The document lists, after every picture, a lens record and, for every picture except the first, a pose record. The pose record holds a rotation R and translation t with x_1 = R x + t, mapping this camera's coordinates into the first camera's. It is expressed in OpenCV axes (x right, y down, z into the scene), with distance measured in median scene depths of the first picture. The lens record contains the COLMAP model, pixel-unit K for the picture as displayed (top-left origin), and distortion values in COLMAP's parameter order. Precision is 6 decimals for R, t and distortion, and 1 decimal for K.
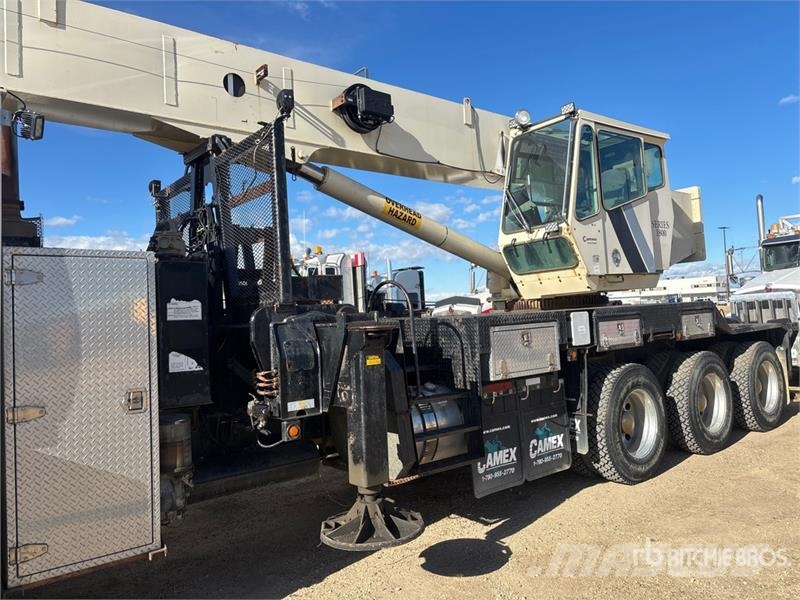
lens RADIAL K [[602.2, 0, 398.8], [0, 602.2, 290.5], [0, 0, 1]] dist [0.045541, -0.049423]
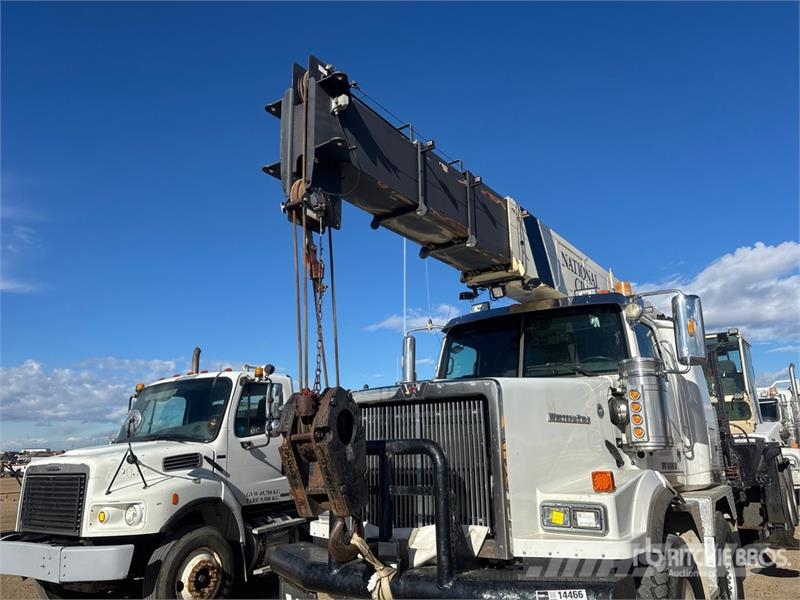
lens RADIAL K [[602.2, 0, 398.8], [0, 602.2, 290.5], [0, 0, 1]] dist [0.045541, -0.049423]
pose [[0.962063, 0.100964, 0.253459, -1.303009], [-0.039799, 0.971004, -0.235728, 0.062938], [-0.269910, 0.216698, 0.938185, -0.529789]]
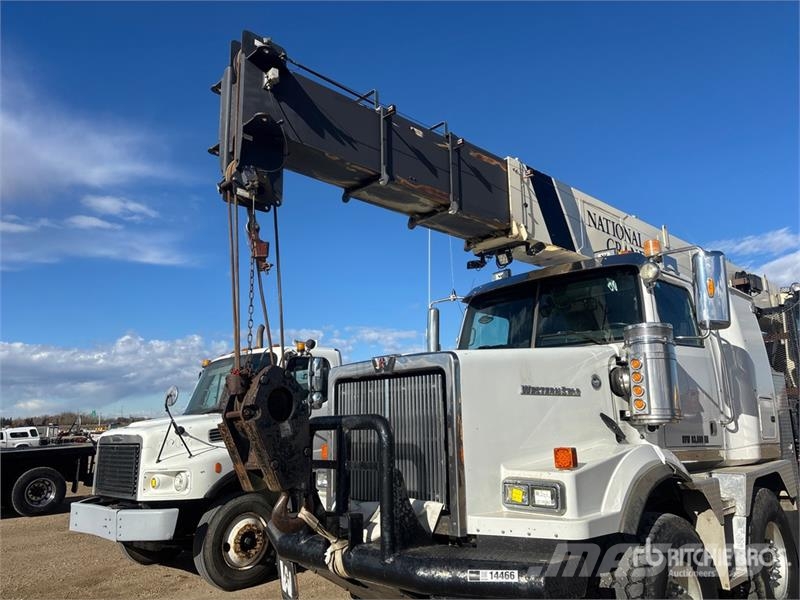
lens RADIAL K [[600.5, 0, 405.9], [0, 600.5, 295.9], [0, 0, 1]] dist [0.046461, -0.043319]
pose [[0.995838, 0.045843, 0.078770, -1.103743], [-0.031775, 0.984696, -0.171362, 0.046943], [-0.085421, 0.168146, 0.982054, -0.544950]]
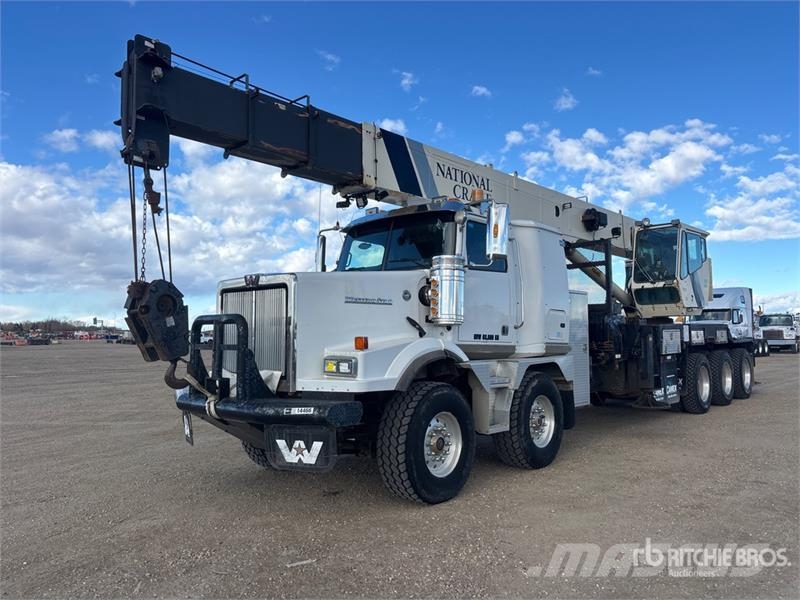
lens RADIAL K [[600.5, 0, 405.9], [0, 600.5, 295.9], [0, 0, 1]] dist [0.046461, -0.043319]
pose [[0.988279, 0.053158, 0.143101, -0.942725], [-0.048822, 0.998241, -0.033650, 0.053762], [-0.144638, 0.026269, 0.989136, -0.894058]]
